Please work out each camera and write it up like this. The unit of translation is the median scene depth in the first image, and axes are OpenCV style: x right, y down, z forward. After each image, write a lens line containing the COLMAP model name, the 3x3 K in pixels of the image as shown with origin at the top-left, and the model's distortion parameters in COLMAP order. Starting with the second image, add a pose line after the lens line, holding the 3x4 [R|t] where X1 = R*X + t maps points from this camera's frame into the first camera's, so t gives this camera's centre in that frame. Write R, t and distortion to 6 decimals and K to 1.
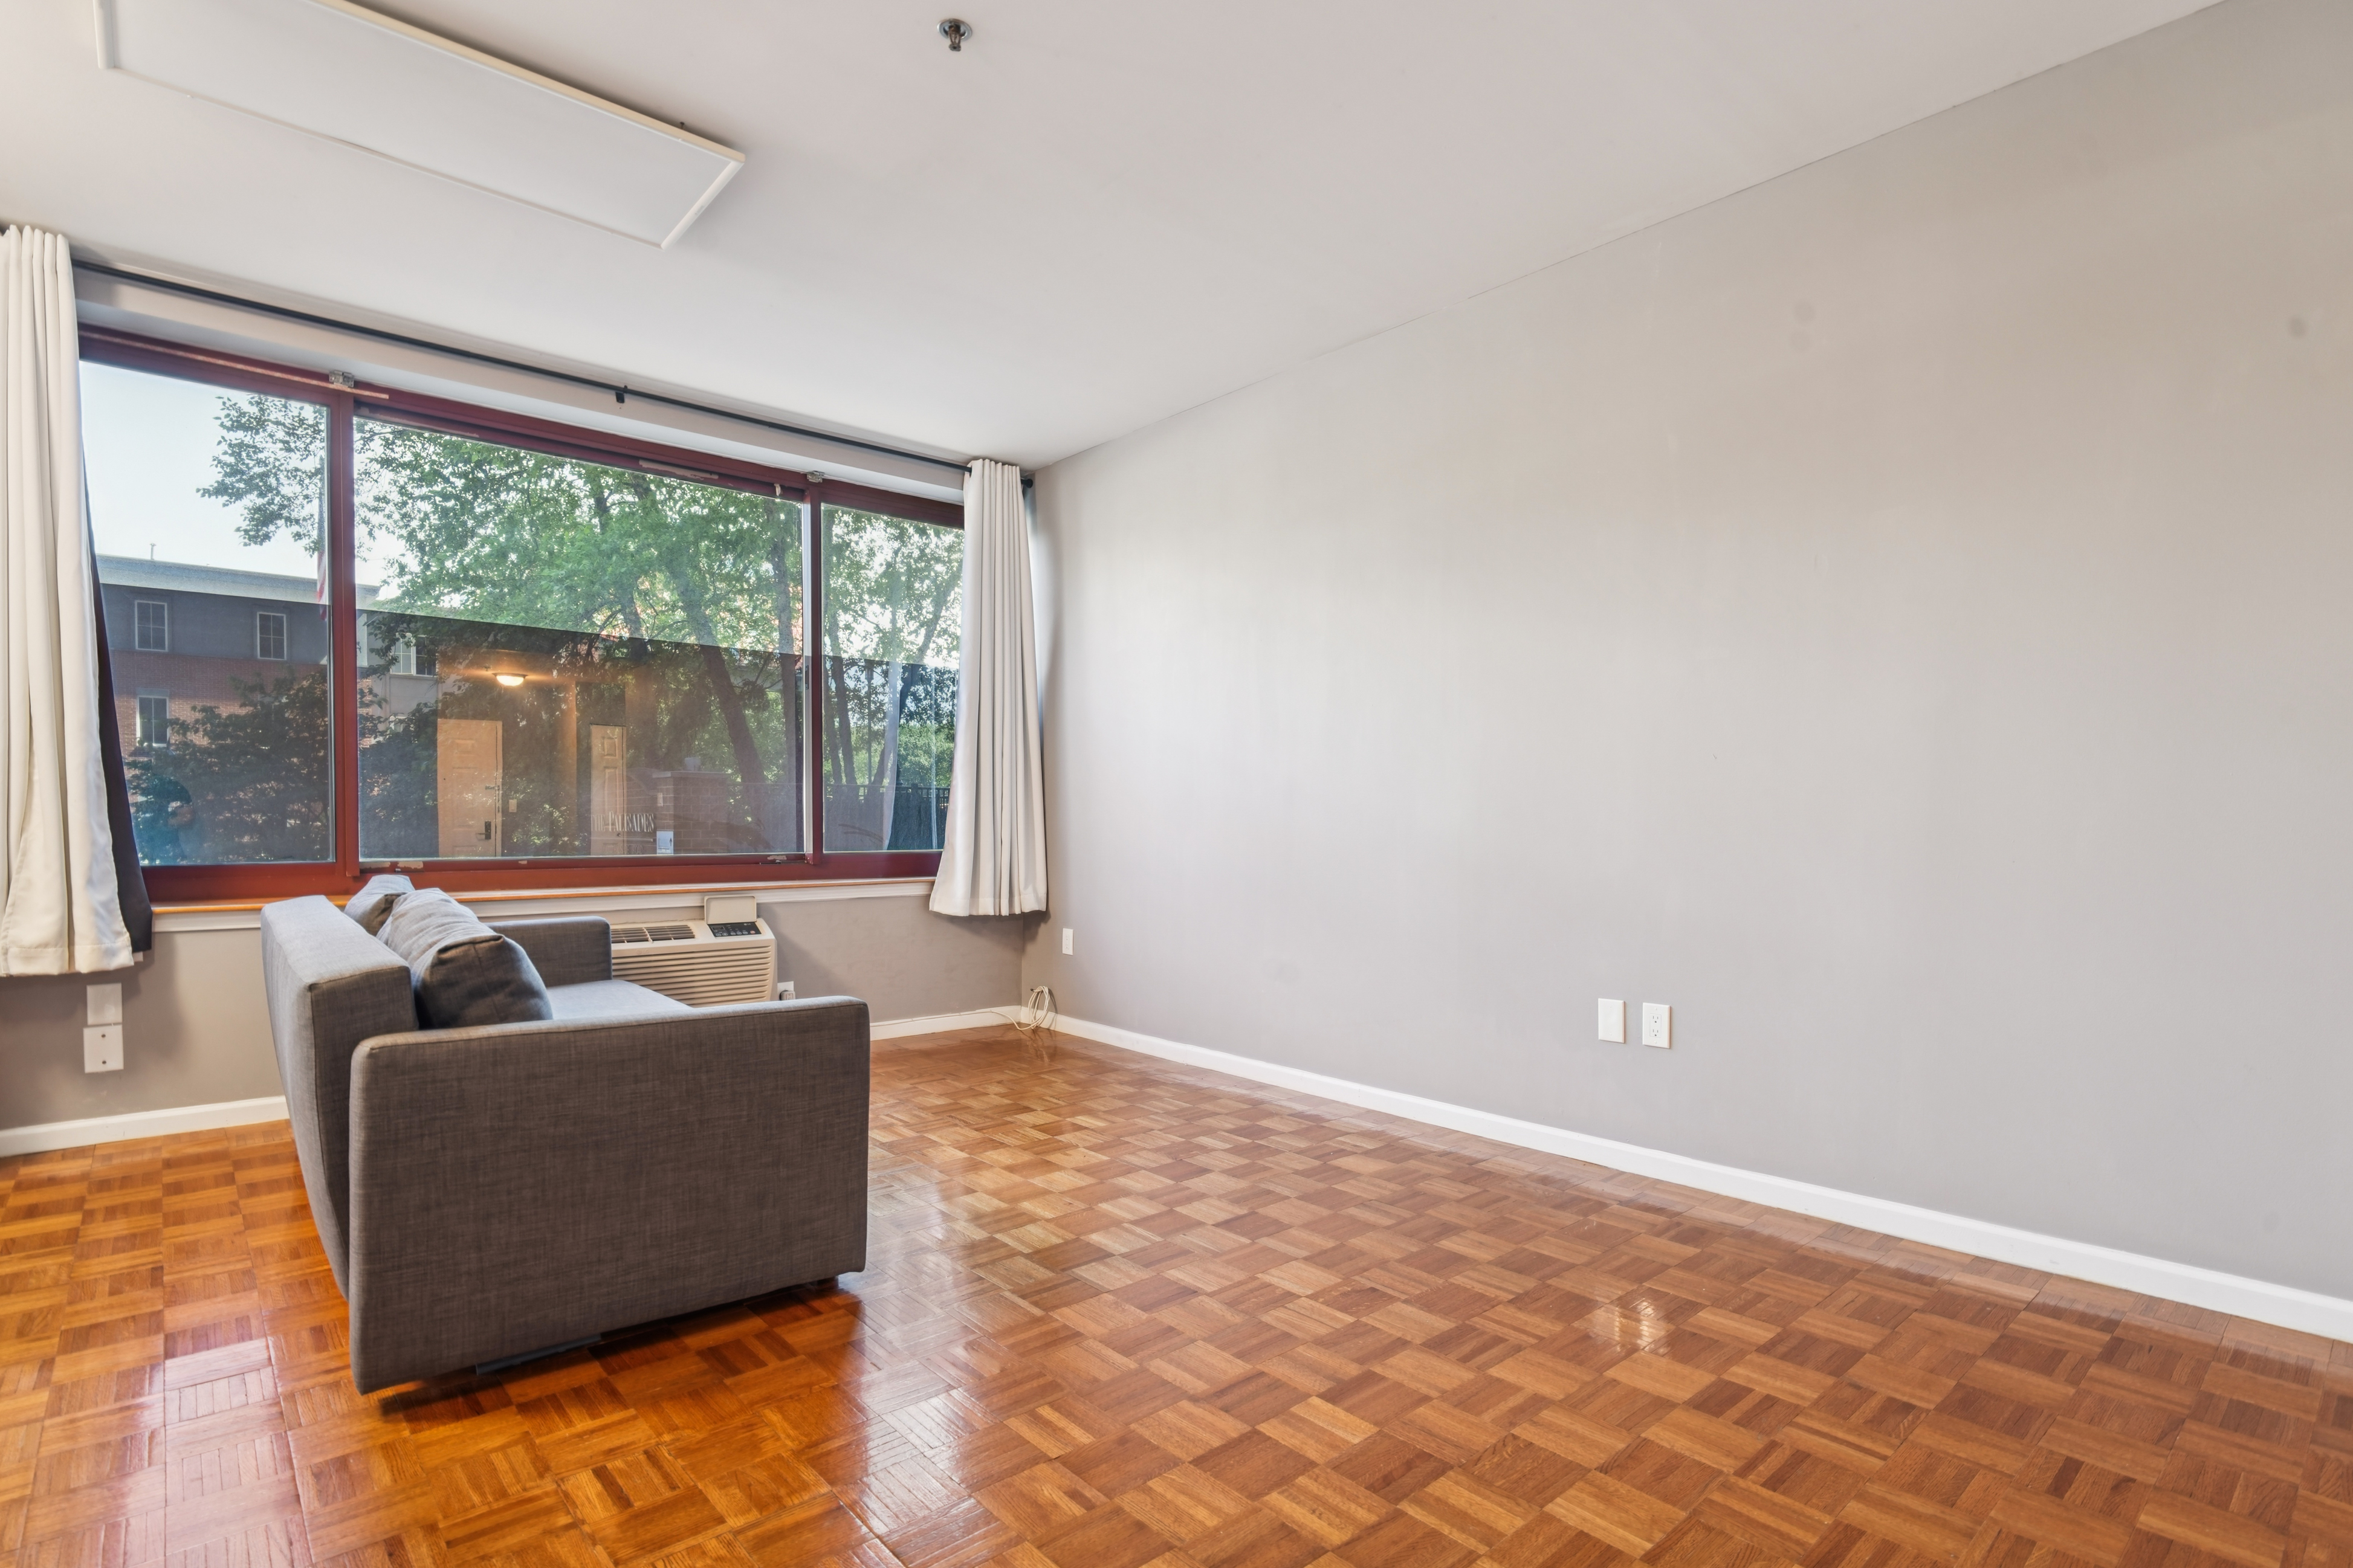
lens RADIAL K [[1111.8, 0, 1187.8], [0, 1111.8, 852.8], [0, 0, 1]] dist [-0.001667, -0.002525]
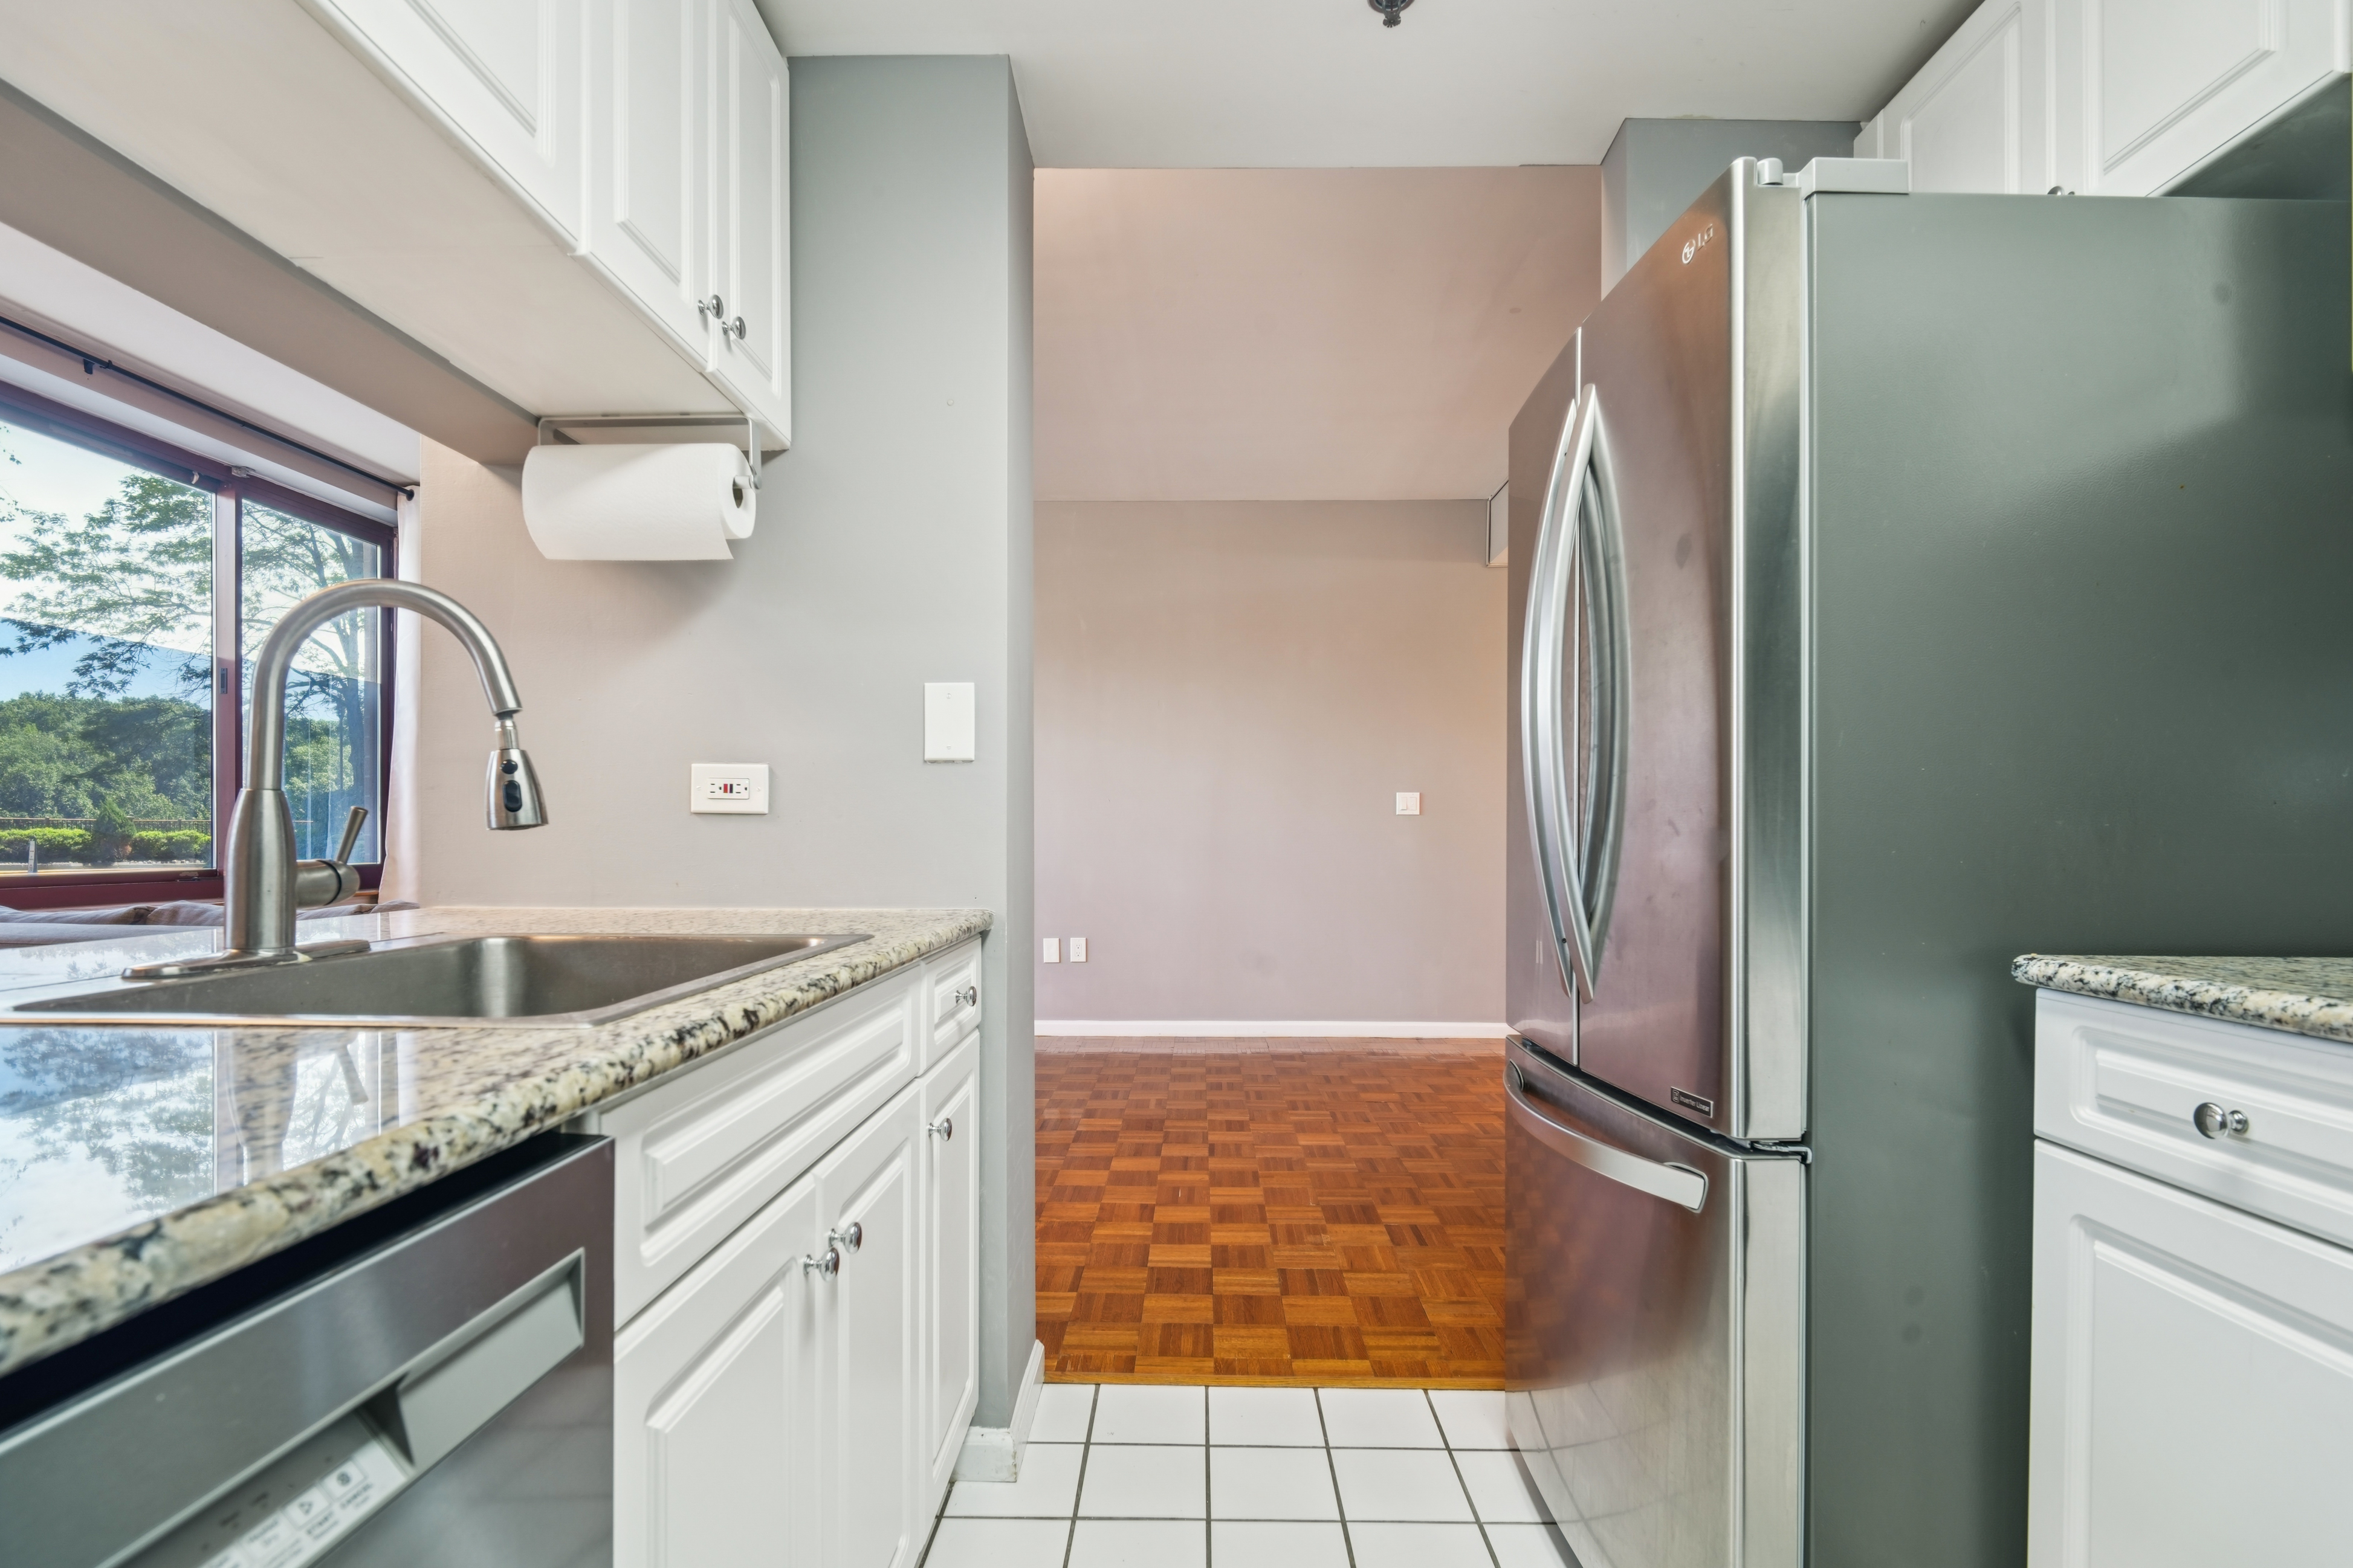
lens RADIAL K [[1111.8, 0, 1141.8], [0, 1111.8, 842.8], [0, 0, 1]] dist [-0.001667, -0.002525]
pose [[0.701278, -0.009609, 0.712823, -0.722520], [0.025808, 0.999596, -0.011916, 0.009771], [-0.712420, 0.026753, 0.701243, -0.290668]]
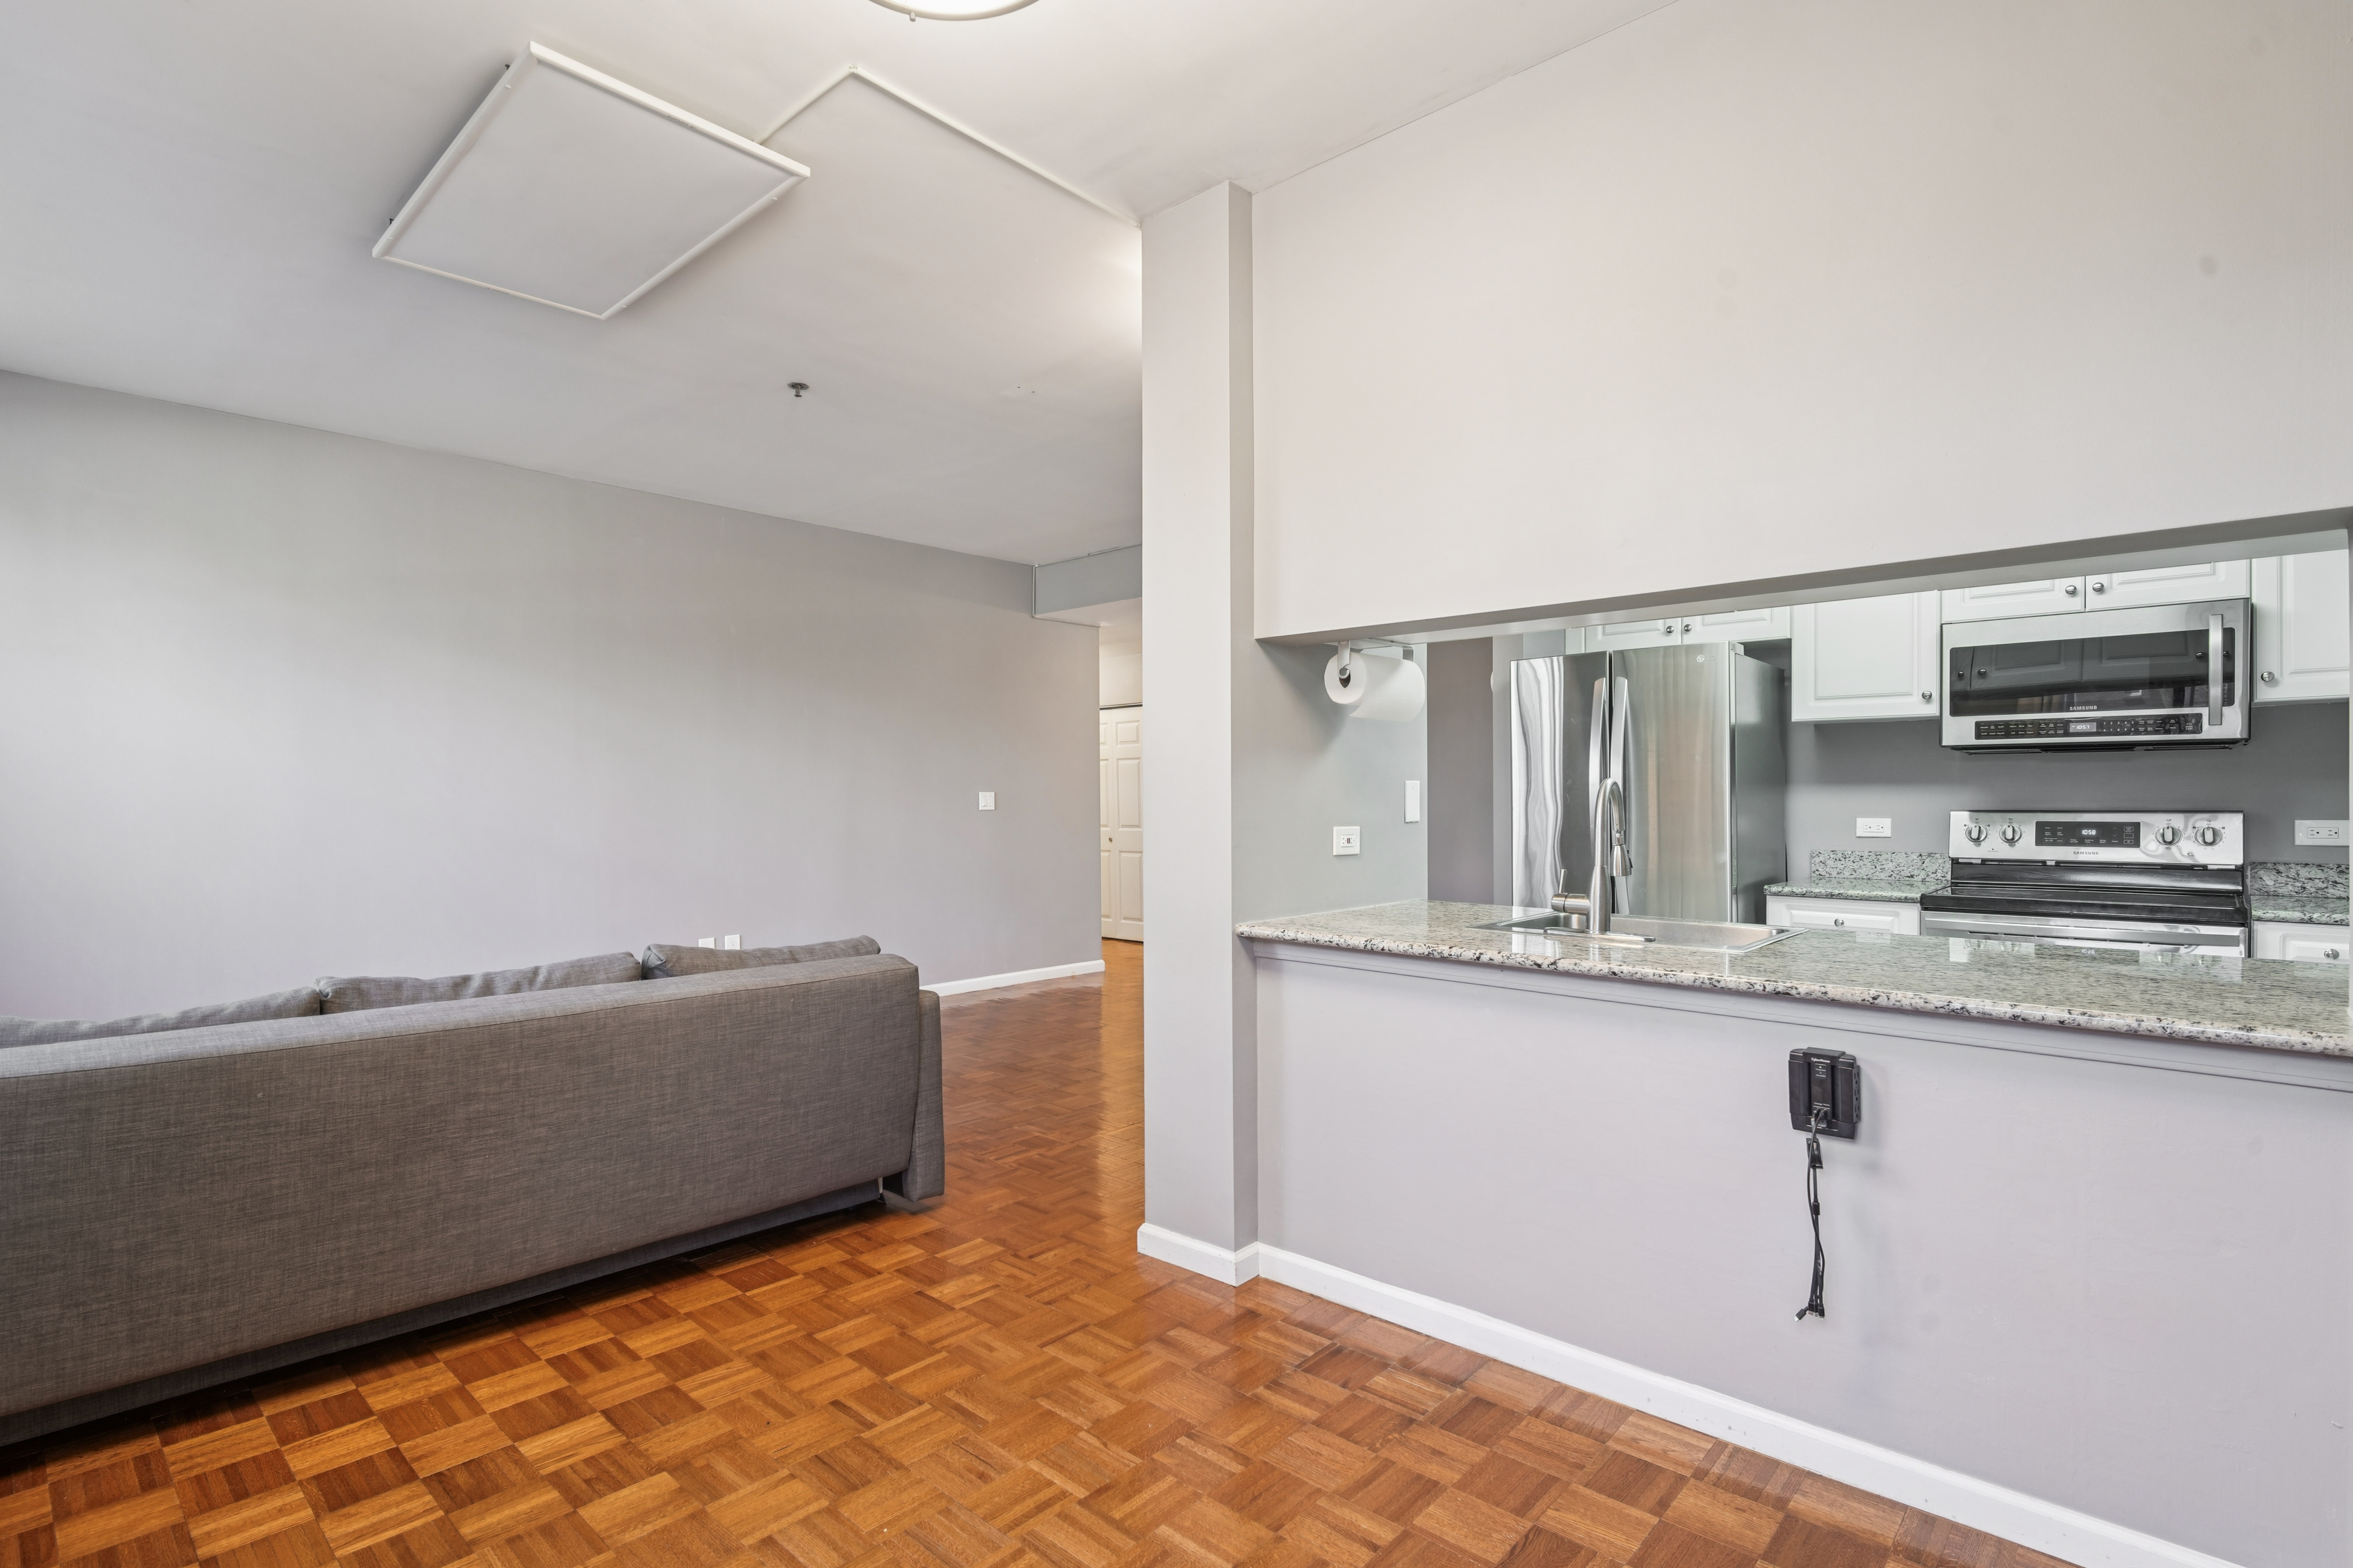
lens RADIAL K [[1111.8, 0, 1185.0], [0, 1111.8, 791.1], [0, 0, 1]] dist [-0.001667, -0.002525]
pose [[-0.070866, -0.000238, 0.997486, -1.380974], [0.033593, 0.999432, 0.002625, -0.073283], [-0.996920, 0.033695, -0.070817, 0.398840]]
